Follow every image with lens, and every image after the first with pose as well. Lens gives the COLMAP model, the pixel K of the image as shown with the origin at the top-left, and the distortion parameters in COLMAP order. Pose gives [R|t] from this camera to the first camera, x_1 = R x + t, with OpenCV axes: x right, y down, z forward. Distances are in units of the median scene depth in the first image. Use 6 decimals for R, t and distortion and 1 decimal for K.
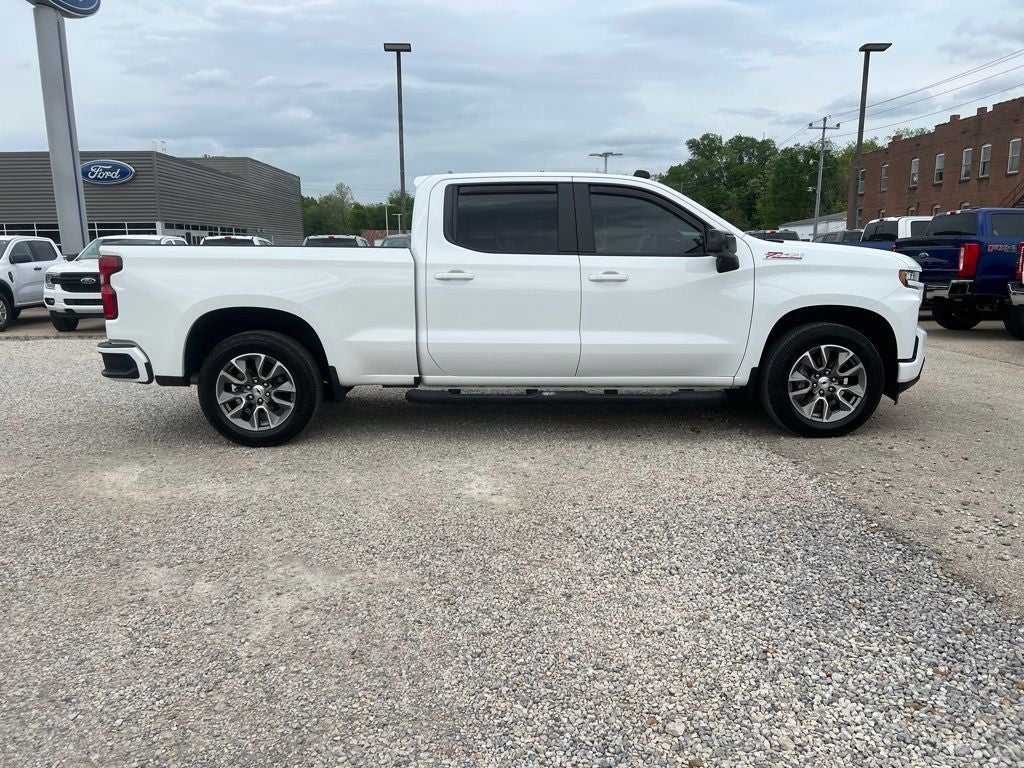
lens RADIAL K [[800.7, 0, 512.0], [0, 800.7, 384.0], [0, 0, 1]] dist [0.054343, -0.043761]
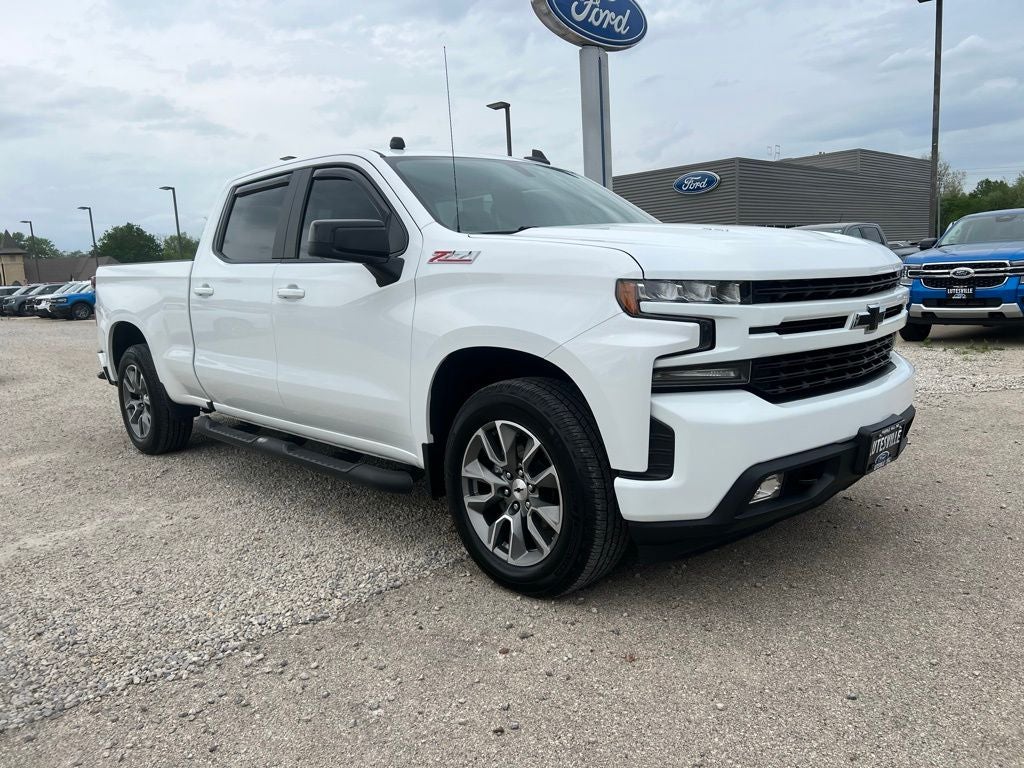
lens RADIAL K [[782.1, 0, 512.0], [0, 782.1, 384.0], [0, 0, 1]] dist [0.059319, -0.045256]
pose [[0.684113, 0.085227, -0.724380, 0.762829], [-0.081177, 0.995876, 0.040506, -0.093762], [0.724845, 0.031092, 0.688210, 0.640805]]
